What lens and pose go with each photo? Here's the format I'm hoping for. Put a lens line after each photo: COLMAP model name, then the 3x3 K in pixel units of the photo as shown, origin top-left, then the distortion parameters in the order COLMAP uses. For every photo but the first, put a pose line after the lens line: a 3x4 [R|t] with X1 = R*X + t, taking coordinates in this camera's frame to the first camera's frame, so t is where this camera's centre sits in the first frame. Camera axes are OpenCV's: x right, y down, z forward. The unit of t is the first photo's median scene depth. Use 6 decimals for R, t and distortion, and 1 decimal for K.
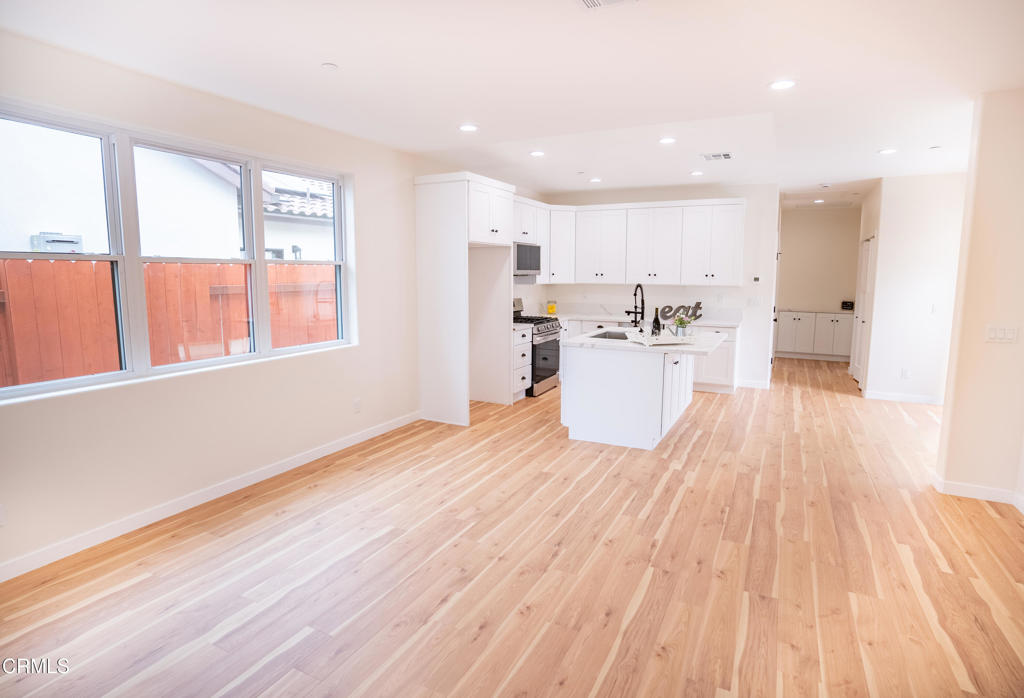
lens RADIAL K [[538.3, 0, 512.0], [0, 538.3, 349.0], [0, 0, 1]] dist [-0.027283, 0.000513]
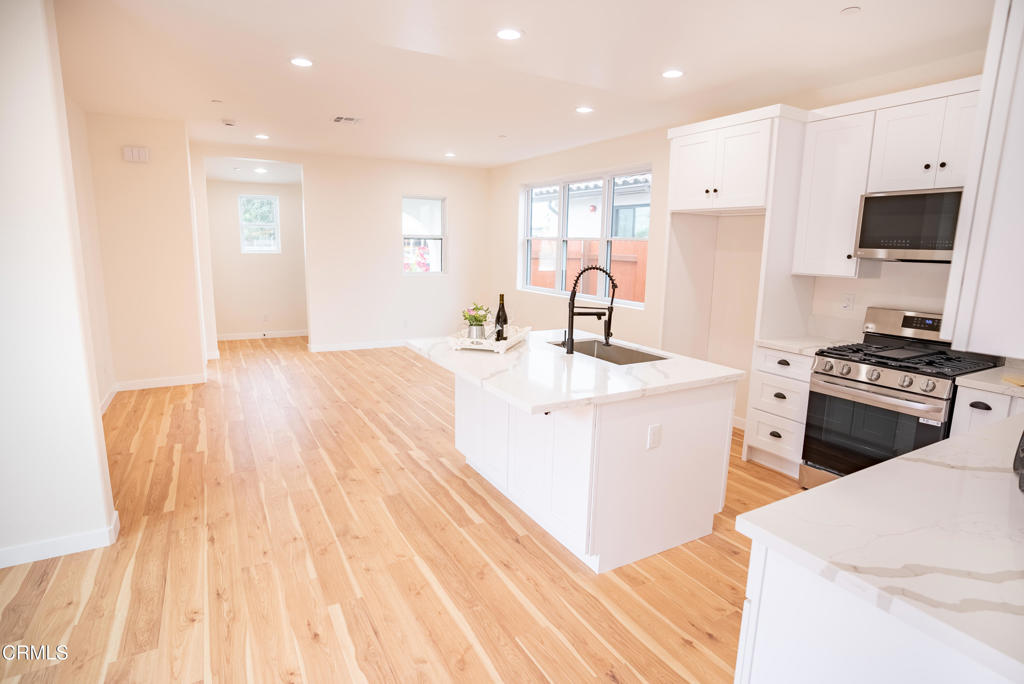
lens RADIAL K [[529.4, 0, 512.0], [0, 529.4, 342.0], [0, 0, 1]] dist [-0.025357, 0.000801]
pose [[-0.549434, 0.136236, -0.824356, 1.037722], [-0.132487, 0.959930, 0.246944, -0.232711], [0.824966, 0.244895, -0.509369, 1.716703]]
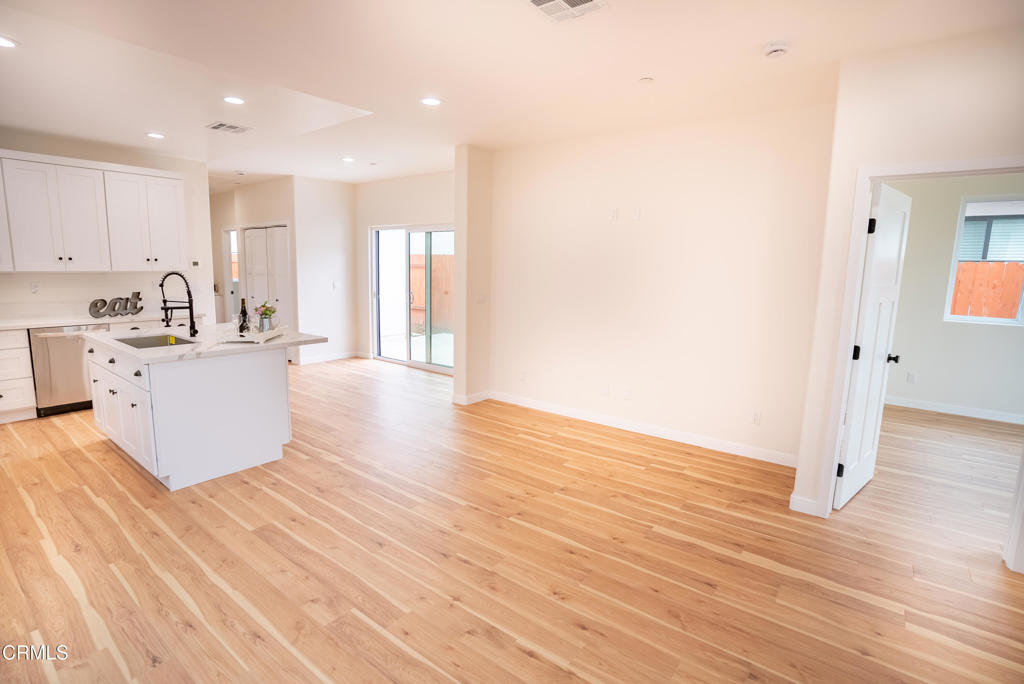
lens RADIAL K [[501.1, 0, 512.0], [0, 501.1, 342.0], [0, 0, 1]] dist [-0.075512, 0.027947]
pose [[0.182968, -0.145634, 0.972272, -0.524577], [0.115463, 0.985306, 0.125858, -0.071860], [-0.976315, 0.089233, 0.197095, 0.545805]]
